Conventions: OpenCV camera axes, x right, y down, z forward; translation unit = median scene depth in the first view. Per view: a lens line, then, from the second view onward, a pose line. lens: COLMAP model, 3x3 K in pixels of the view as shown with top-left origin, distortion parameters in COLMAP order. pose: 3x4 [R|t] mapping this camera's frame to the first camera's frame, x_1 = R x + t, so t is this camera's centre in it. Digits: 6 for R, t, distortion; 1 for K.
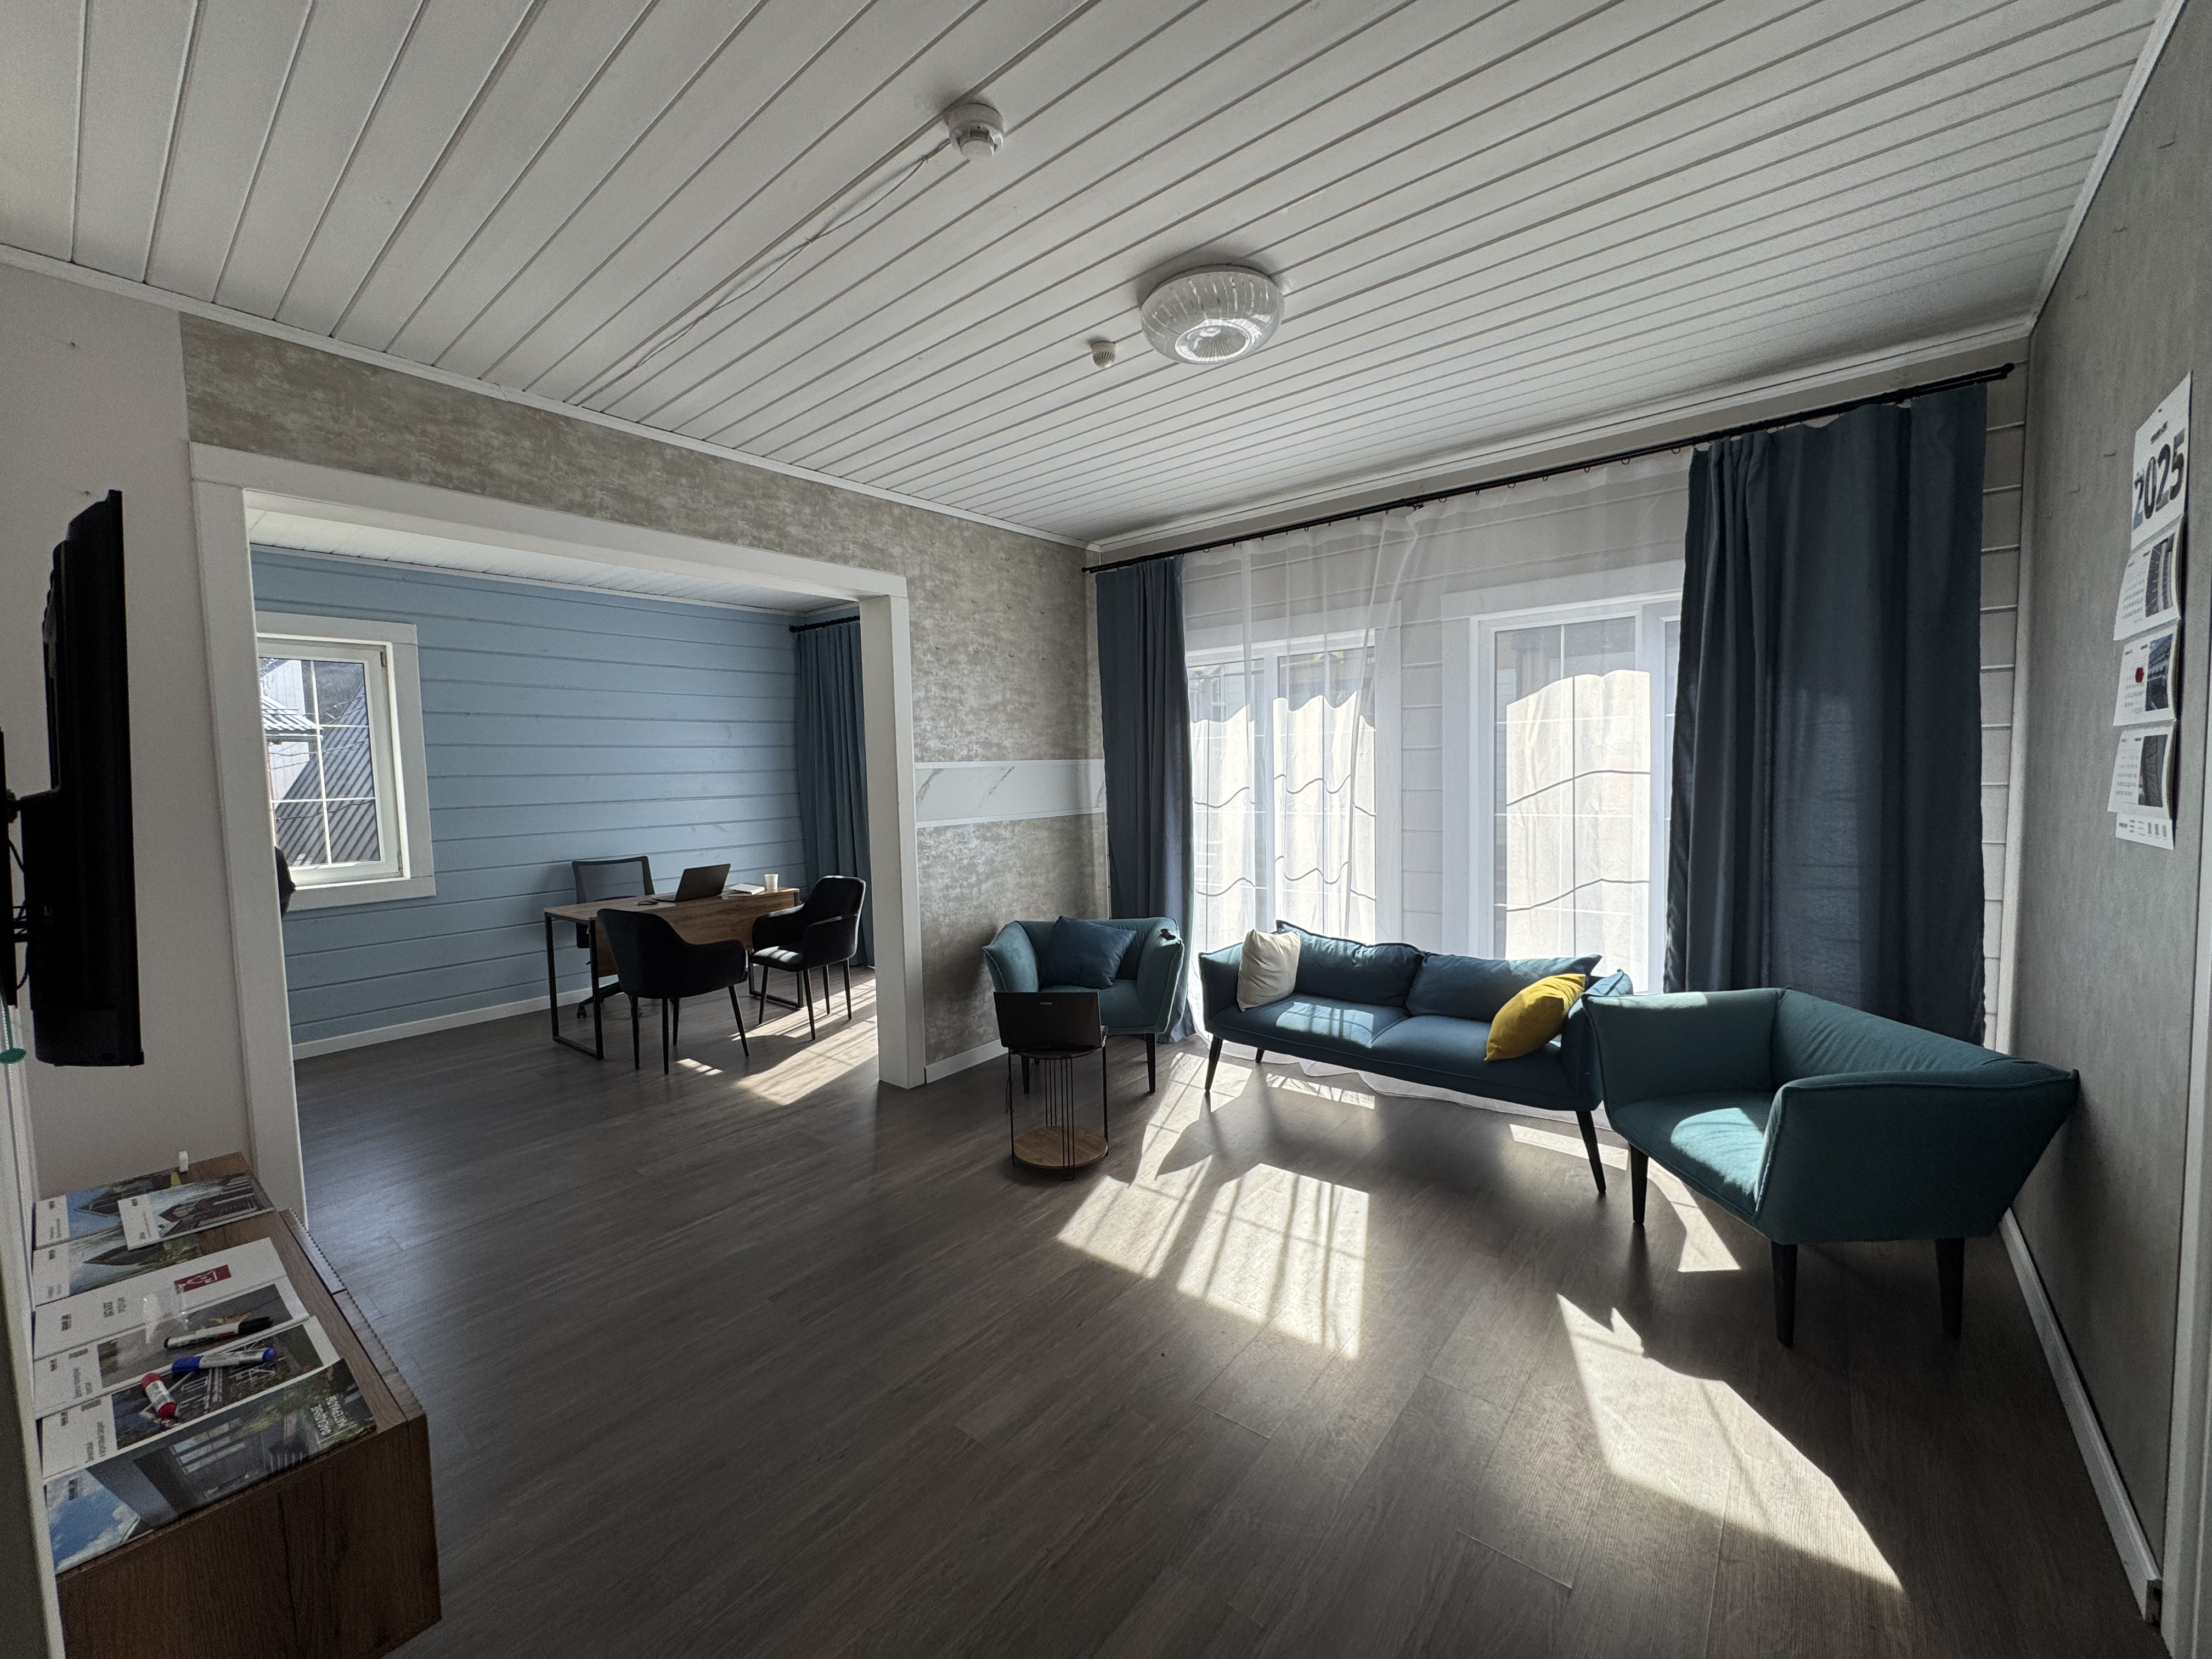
lens RADIAL K [[882.0, 0, 1106.7], [0, 882.0, 830.8], [0, 0, 1]] dist [-0.001461, 0.000714]
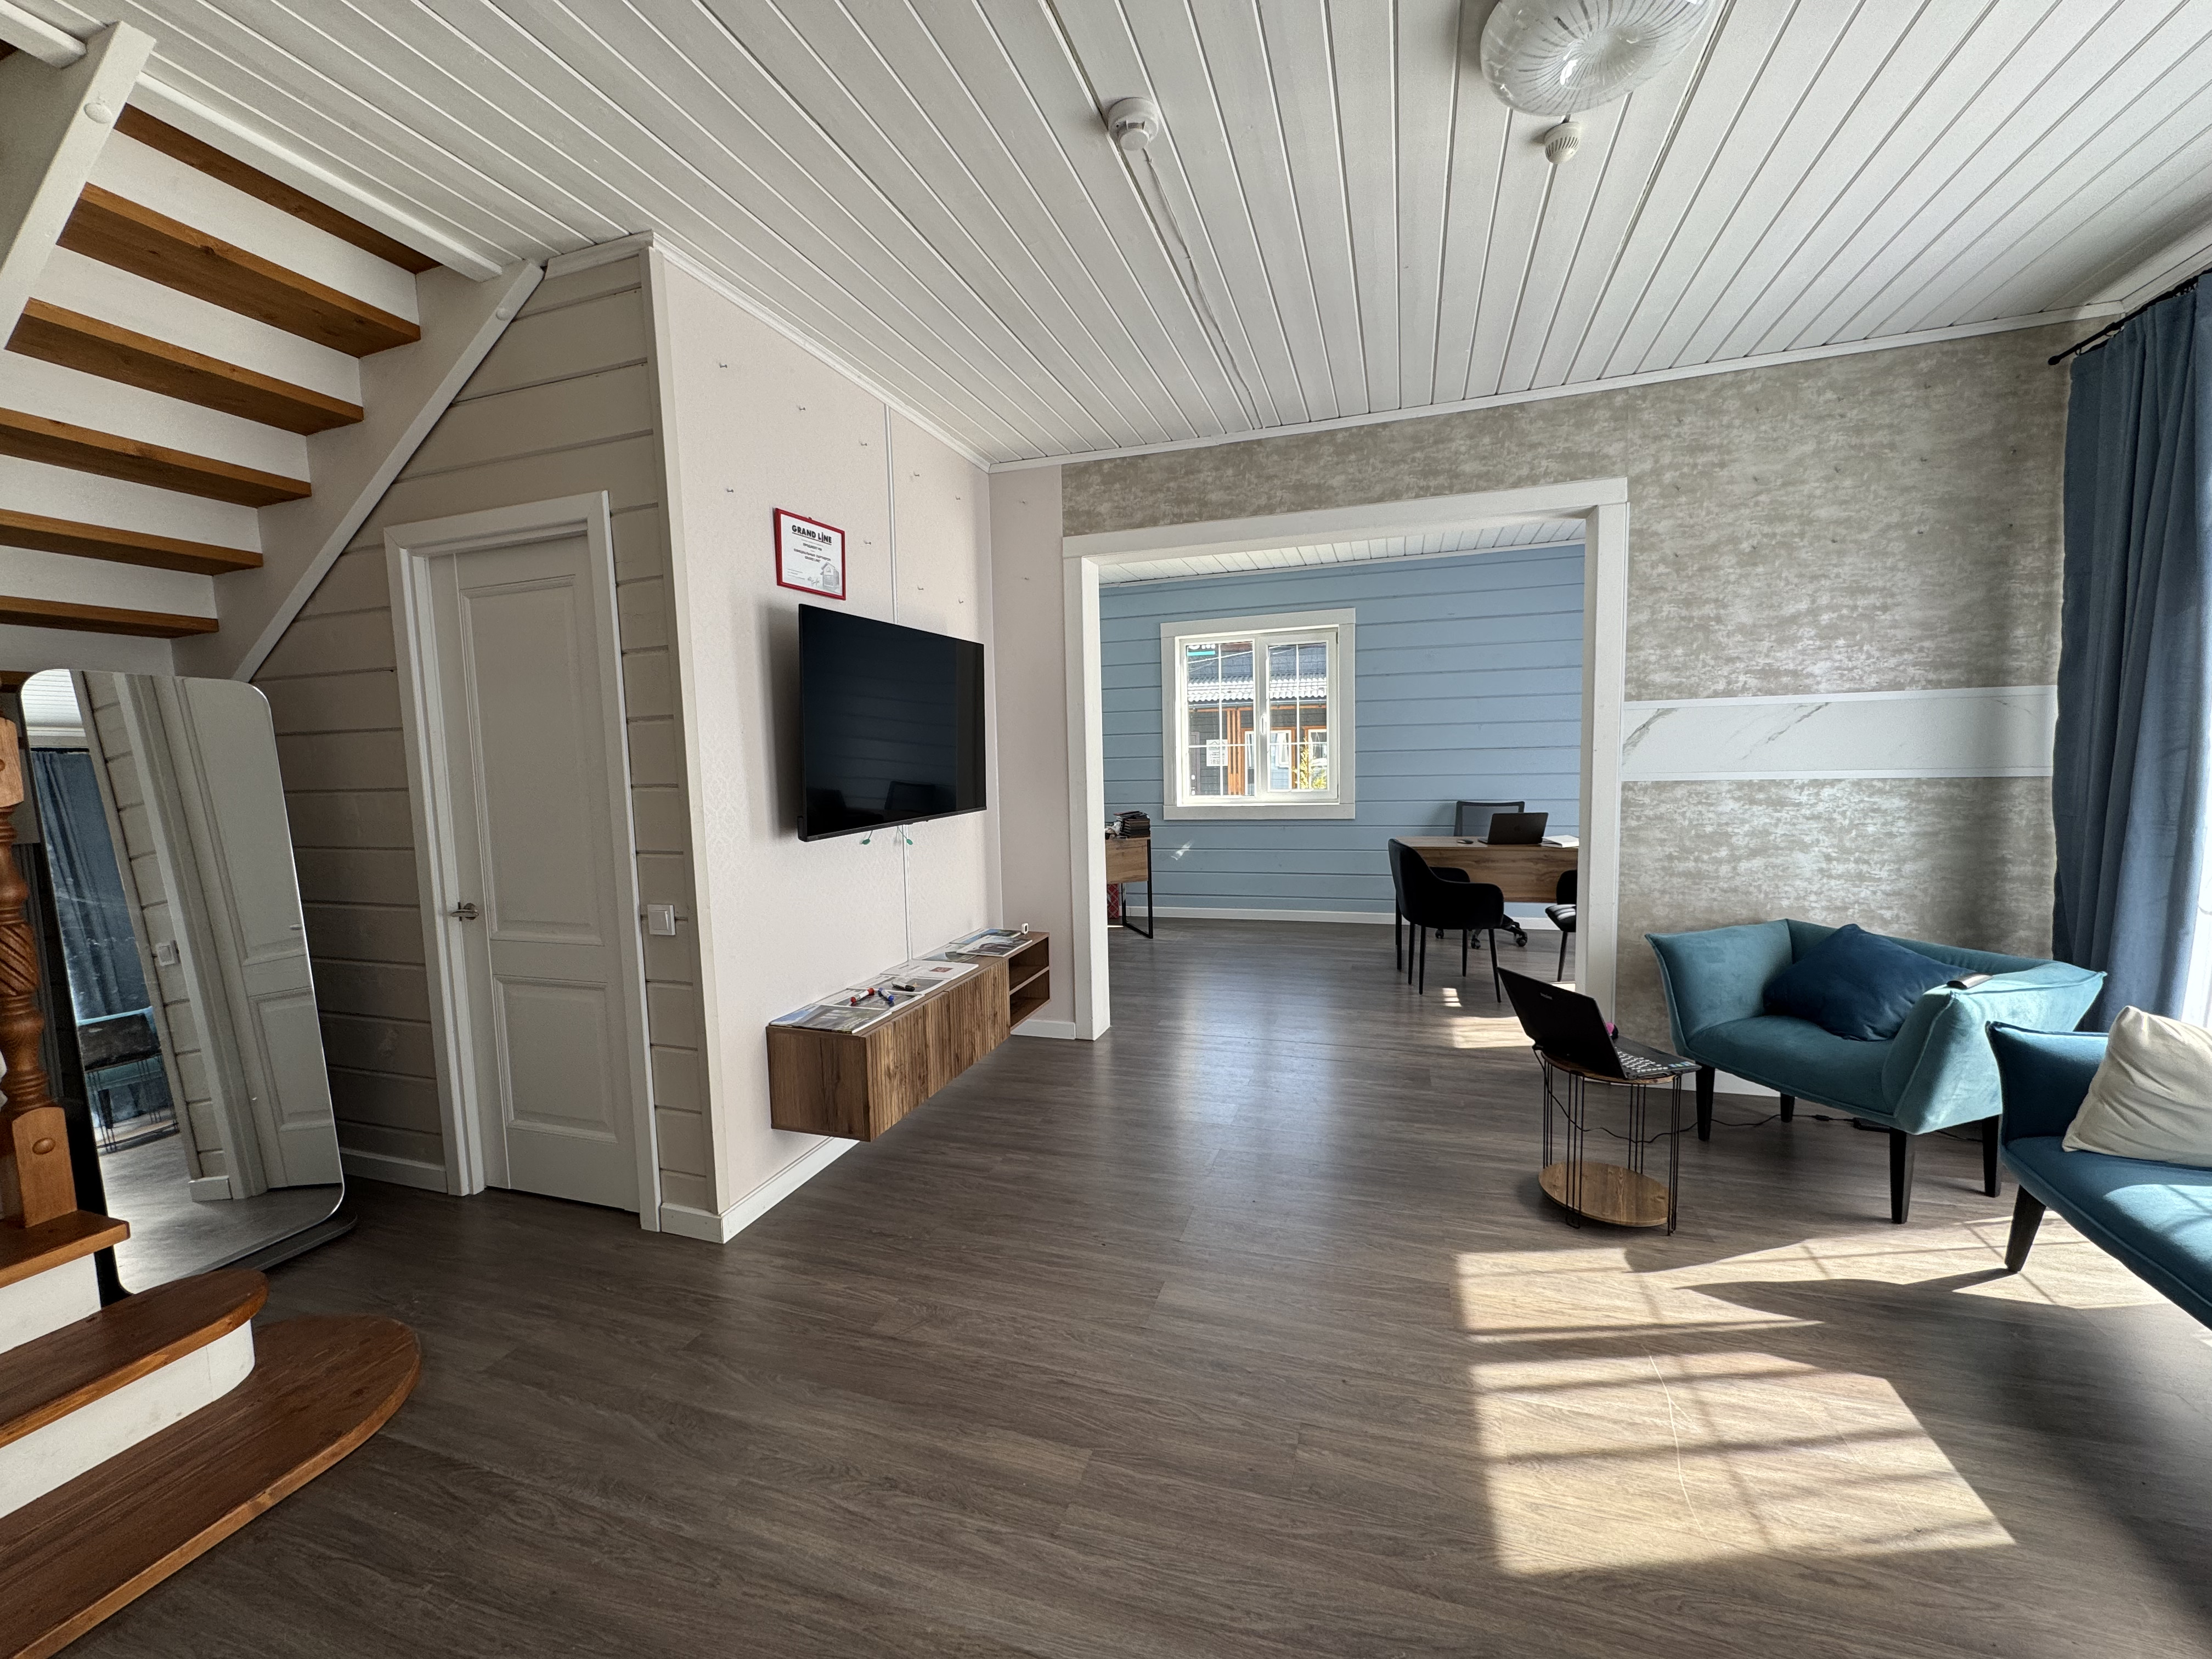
lens RADIAL K [[882.0, 0, 1105.1], [0, 882.0, 831.5], [0, 0, 1]] dist [-0.001461, 0.000714]
pose [[0.354313, 0.099746, -0.929792, 0.396187], [-0.050126, 0.994891, 0.087628, -0.004151], [0.933782, 0.015559, 0.357503, 0.247718]]
